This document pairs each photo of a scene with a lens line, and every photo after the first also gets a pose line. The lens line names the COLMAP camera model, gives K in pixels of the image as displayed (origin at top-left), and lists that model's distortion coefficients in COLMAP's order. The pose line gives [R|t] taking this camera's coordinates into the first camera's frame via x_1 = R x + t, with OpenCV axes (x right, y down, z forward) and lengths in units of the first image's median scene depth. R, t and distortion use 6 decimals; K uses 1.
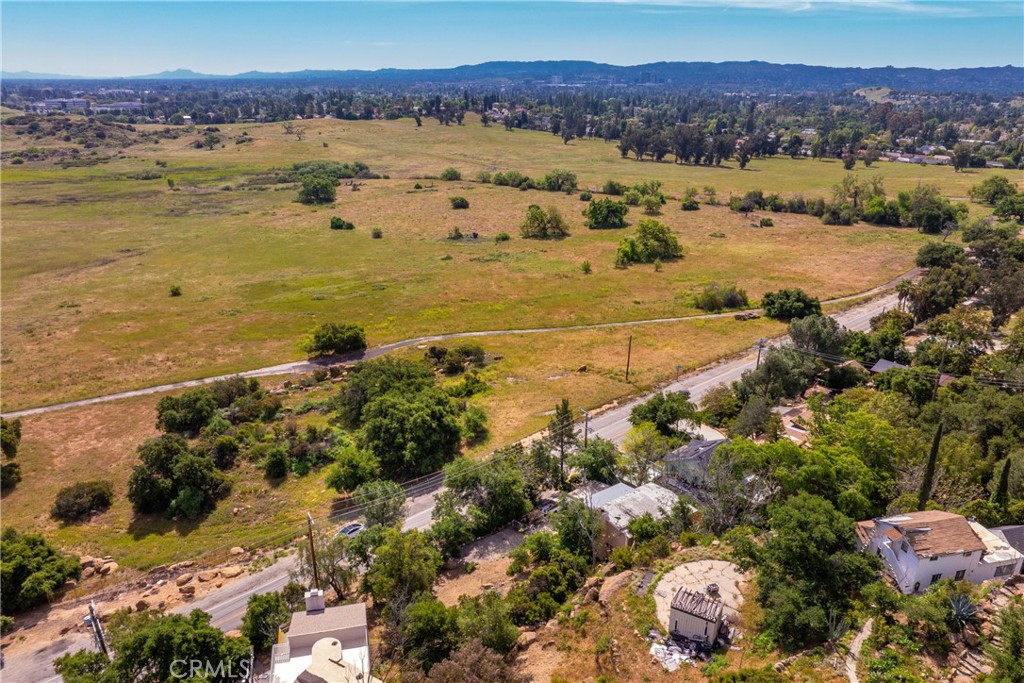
lens RADIAL K [[725.0, 0, 517.2], [0, 725.0, 368.3], [0, 0, 1]] dist [-0.047198, 0.014114]
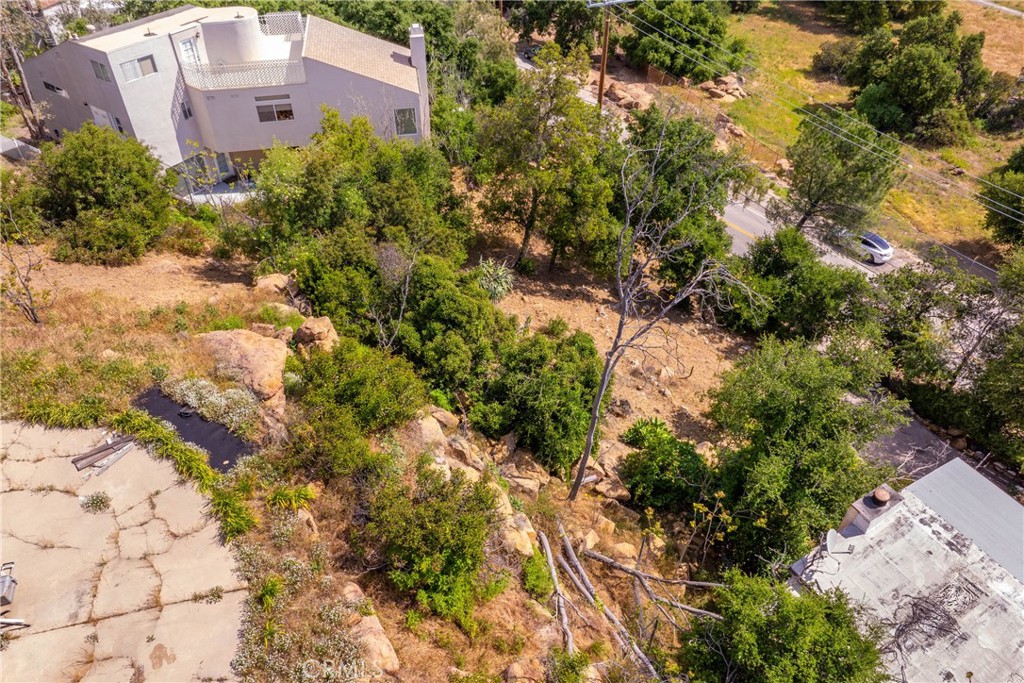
lens RADIAL K [[725.0, 0, 512.8], [0, 725.0, 380.2], [0, 0, 1]] dist [-0.047198, 0.014114]
pose [[-0.077033, 0.682304, -0.726999, 0.102767], [-0.390104, 0.650408, 0.651758, 0.025256], [0.917543, 0.333812, 0.216066, 0.315781]]
